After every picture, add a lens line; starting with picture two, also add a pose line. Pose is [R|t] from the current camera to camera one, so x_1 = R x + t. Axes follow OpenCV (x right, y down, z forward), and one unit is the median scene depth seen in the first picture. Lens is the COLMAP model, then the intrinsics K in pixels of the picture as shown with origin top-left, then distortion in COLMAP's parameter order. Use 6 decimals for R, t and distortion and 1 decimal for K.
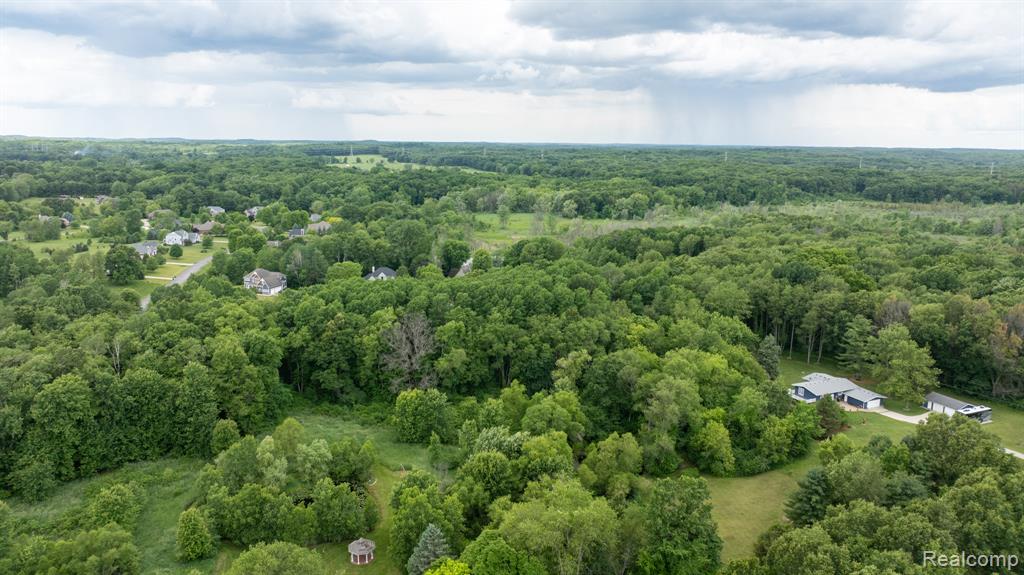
lens RADIAL K [[731.2, 0, 516.6], [0, 731.2, 292.6], [0, 0, 1]] dist [-0.002613, -0.008082]
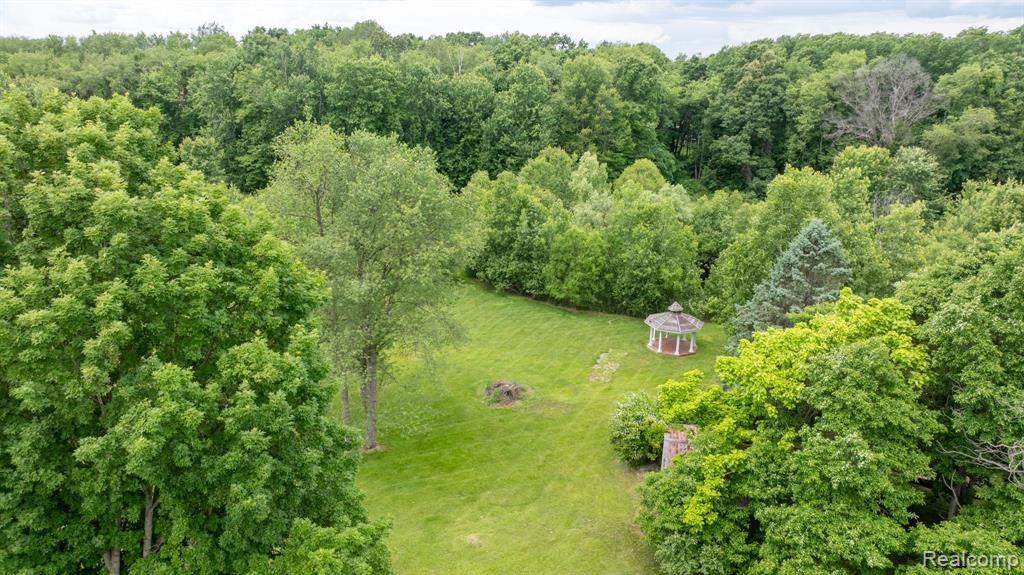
lens RADIAL K [[731.2, 0, 510.4], [0, 731.2, 283.6], [0, 0, 1]] dist [-0.002613, -0.008082]
pose [[0.787388, 0.171343, -0.592167, -0.014538], [-0.130195, 0.985150, 0.111935, 0.207775], [0.602552, -0.011039, 0.798003, 0.408738]]
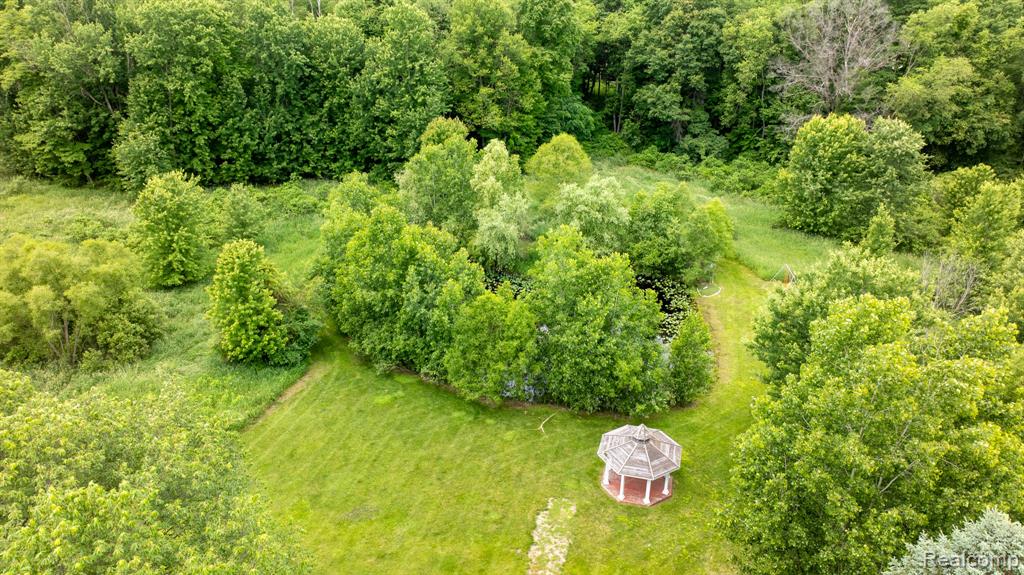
lens RADIAL K [[731.2, 0, 510.1], [0, 731.2, 289.9], [0, 0, 1]] dist [-0.002613, -0.008082]
pose [[0.869021, 0.199778, -0.452648, -0.094828], [-0.102221, 0.967615, 0.230809, 0.154004], [0.484100, -0.154308, 0.861299, 0.514786]]
